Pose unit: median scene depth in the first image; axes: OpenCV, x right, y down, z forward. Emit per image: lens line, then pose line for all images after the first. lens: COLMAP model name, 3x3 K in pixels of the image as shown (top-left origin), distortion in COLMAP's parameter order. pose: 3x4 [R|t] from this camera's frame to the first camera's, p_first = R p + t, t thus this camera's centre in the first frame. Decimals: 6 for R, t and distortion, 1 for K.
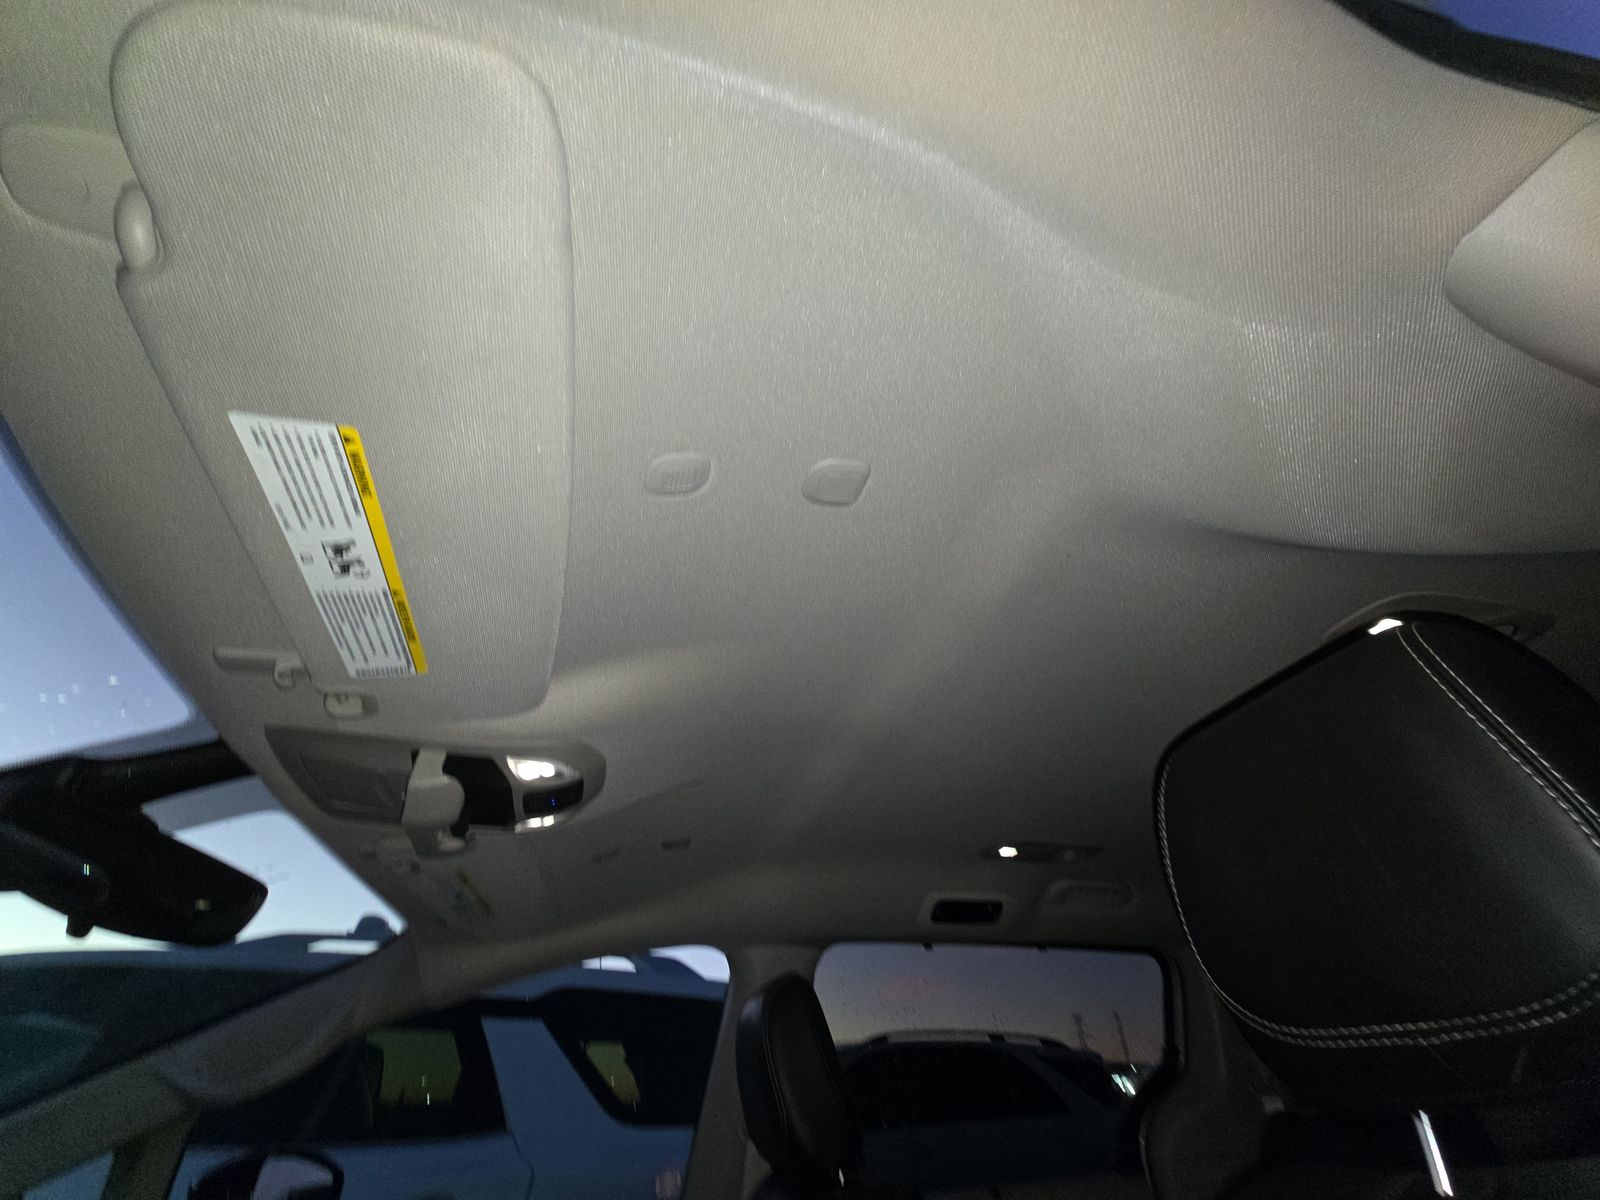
lens RADIAL K [[673.0, 0, 800.0], [0, 673.0, 600.0], [0, 0, 1]] dist [0.040077, -0.031448]
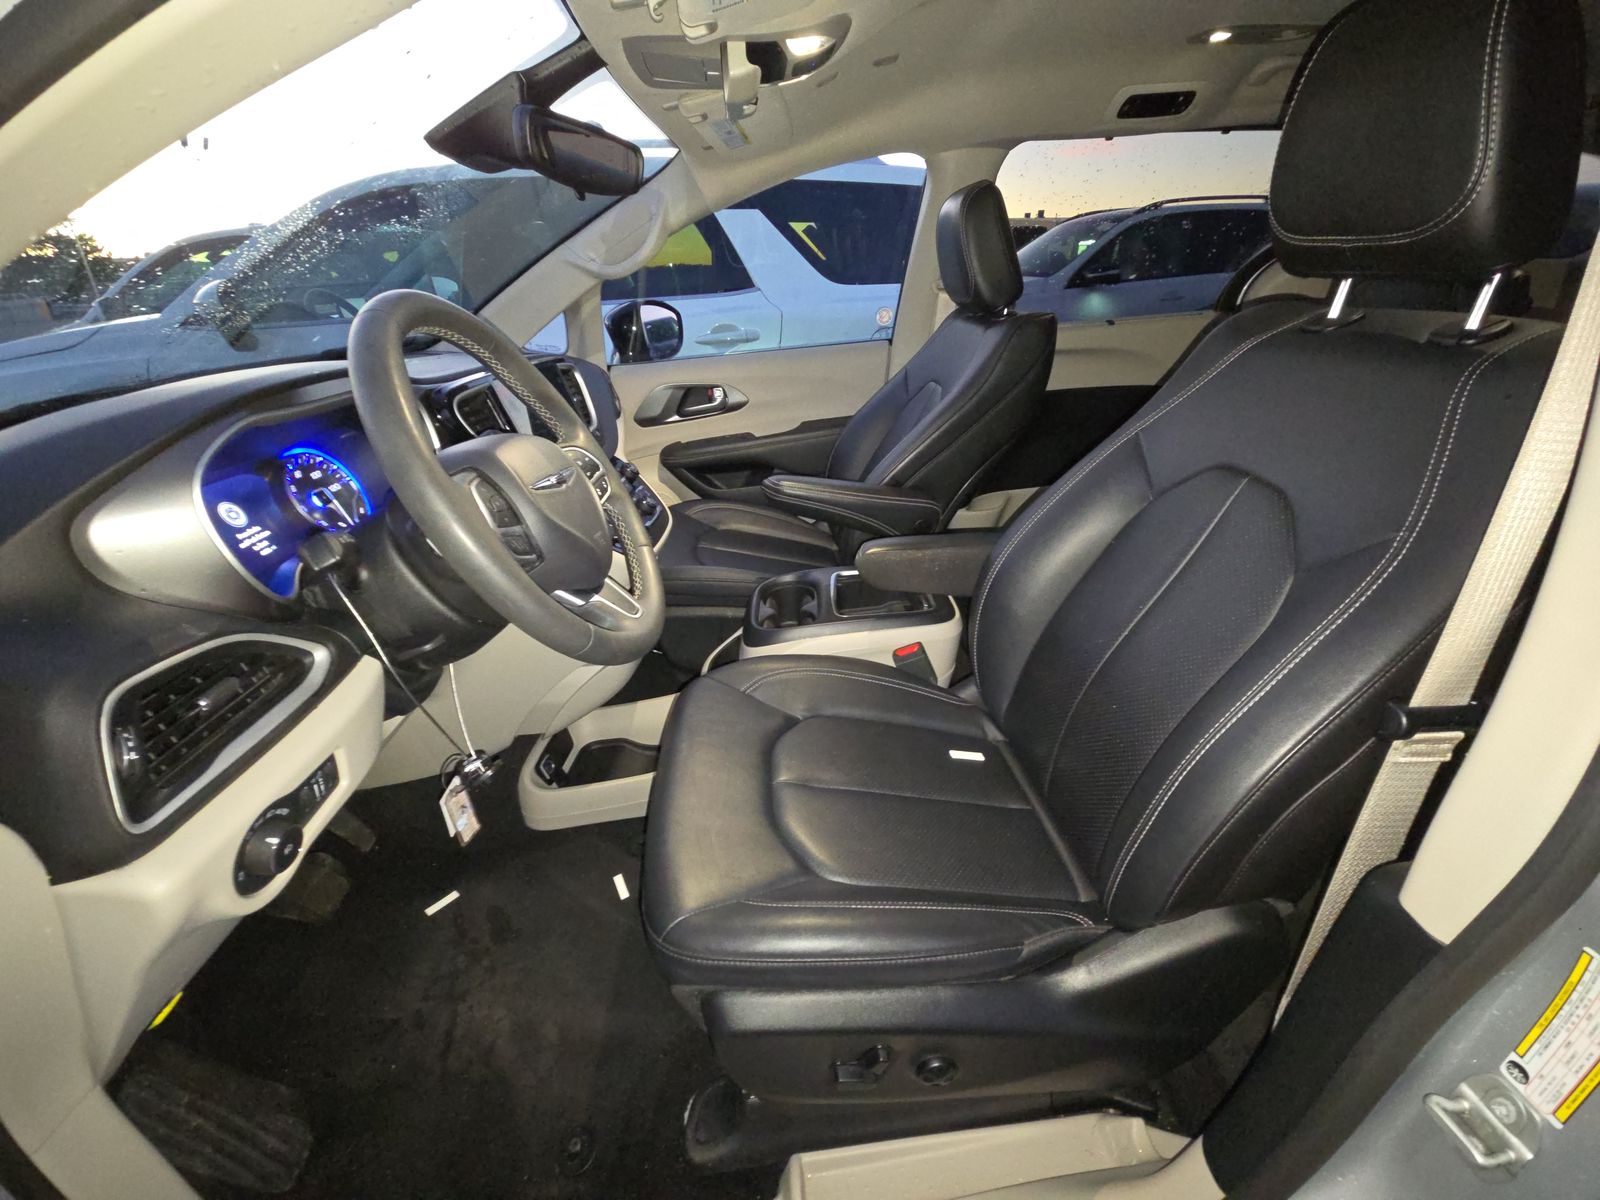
lens RADIAL K [[673.0, 0, 800.0], [0, 673.0, 600.0], [0, 0, 1]] dist [0.040077, -0.031448]
pose [[0.977811, 0.080788, -0.193284, -0.034001], [0.135006, 0.462480, 0.876291, -0.216224], [0.160183, -0.882942, 0.441311, -0.275307]]
